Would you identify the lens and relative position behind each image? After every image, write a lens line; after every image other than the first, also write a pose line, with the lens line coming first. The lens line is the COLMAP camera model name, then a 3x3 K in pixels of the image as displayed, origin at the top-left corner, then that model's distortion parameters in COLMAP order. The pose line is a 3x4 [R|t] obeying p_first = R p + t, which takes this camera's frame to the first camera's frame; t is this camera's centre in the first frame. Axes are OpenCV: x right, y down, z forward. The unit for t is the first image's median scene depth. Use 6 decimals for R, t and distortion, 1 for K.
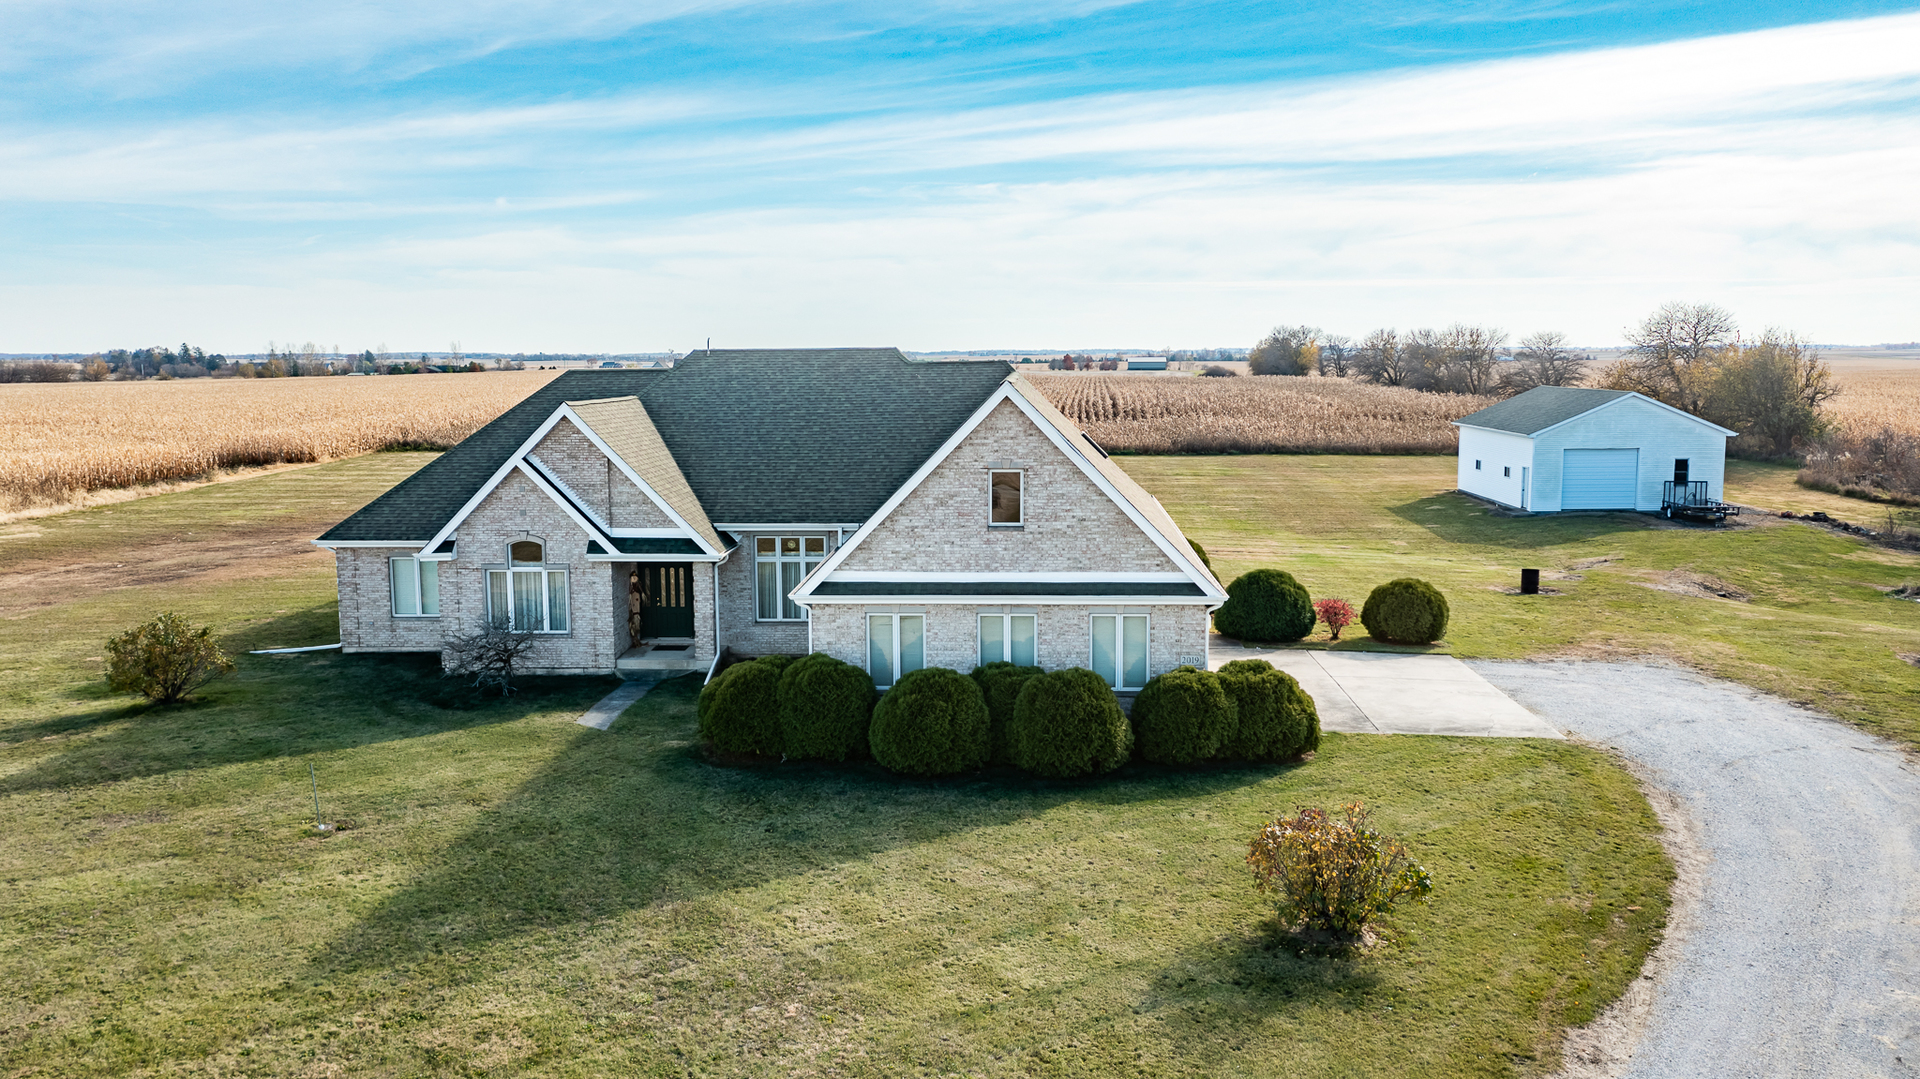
lens RADIAL K [[1526.6, 0, 960.0], [0, 1526.6, 539.5], [0, 0, 1]] dist [0.023318, 0.020079]
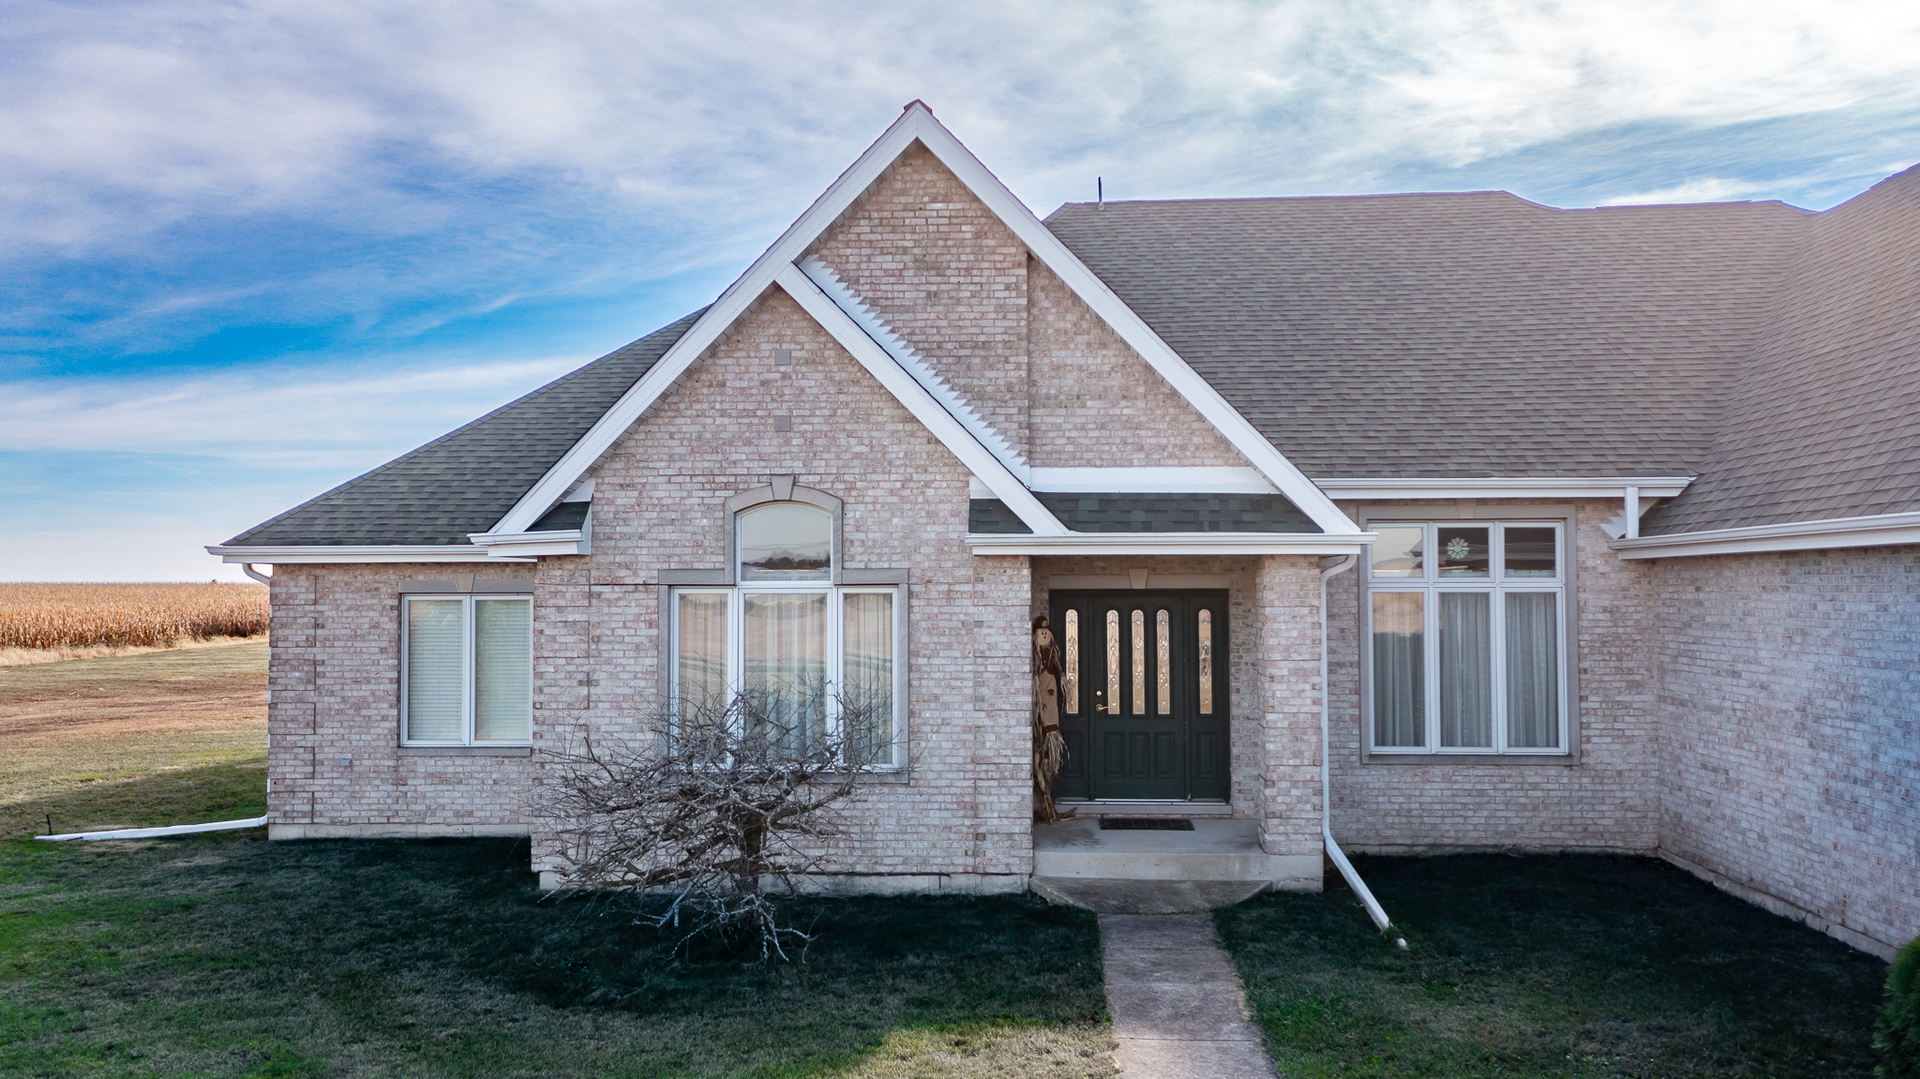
lens RADIAL K [[1526.6, 0, 960.0], [0, 1526.6, 539.5], [0, 0, 1]] dist [0.023318, 0.020079]
pose [[0.999891, 0.003077, -0.014421, -0.239643], [-0.005324, 0.987350, -0.158466, 0.064902], [0.013751, 0.158526, 0.987259, 0.655586]]
